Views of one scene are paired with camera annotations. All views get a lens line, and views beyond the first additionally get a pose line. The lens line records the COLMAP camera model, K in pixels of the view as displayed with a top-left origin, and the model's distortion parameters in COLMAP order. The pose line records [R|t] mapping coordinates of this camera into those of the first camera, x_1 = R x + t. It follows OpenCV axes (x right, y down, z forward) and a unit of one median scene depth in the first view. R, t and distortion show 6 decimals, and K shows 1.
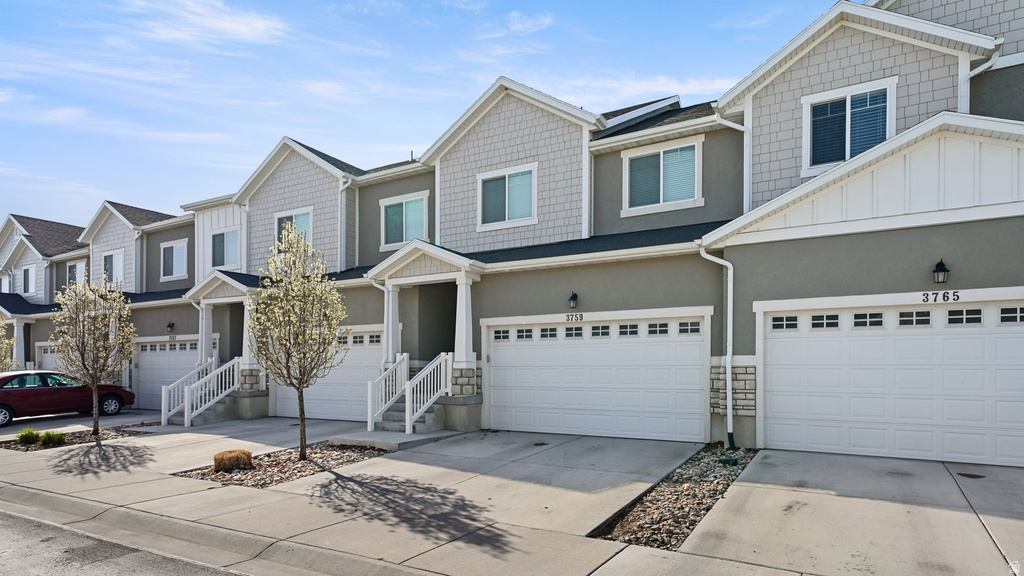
lens RADIAL K [[566.0, 0, 511.8], [0, 566.0, 287.1], [0, 0, 1]] dist [-0.003679, -0.000226]
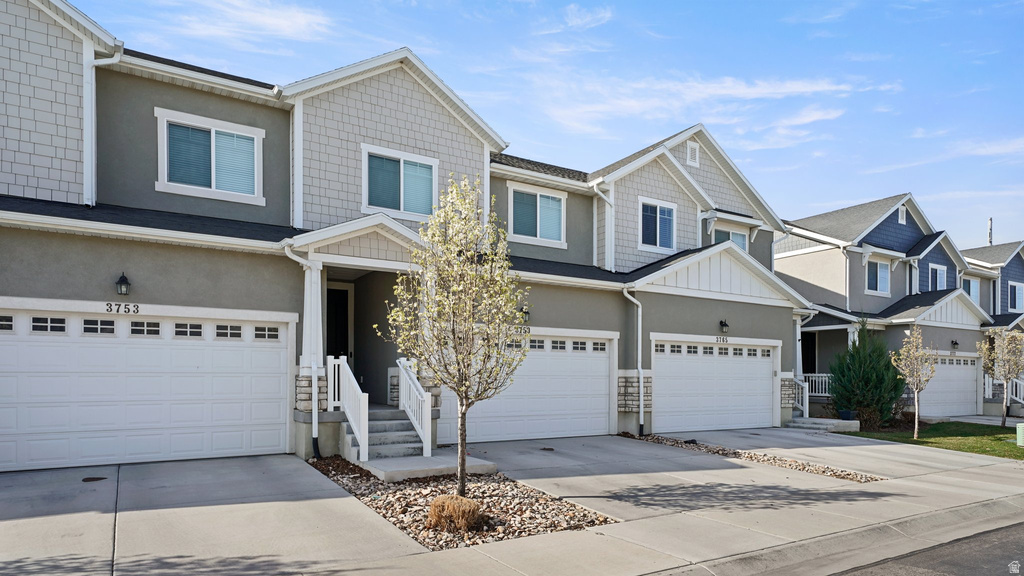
lens RADIAL K [[571.3, 0, 512.1], [0, 571.3, 288.3], [0, 0, 1]] dist [-0.005375, -0.000778]
pose [[0.482622, 0.139990, 0.864569, -0.873850], [-0.129169, 0.987726, -0.087827, 0.075795], [-0.866251, -0.069288, 0.494780, 0.507323]]
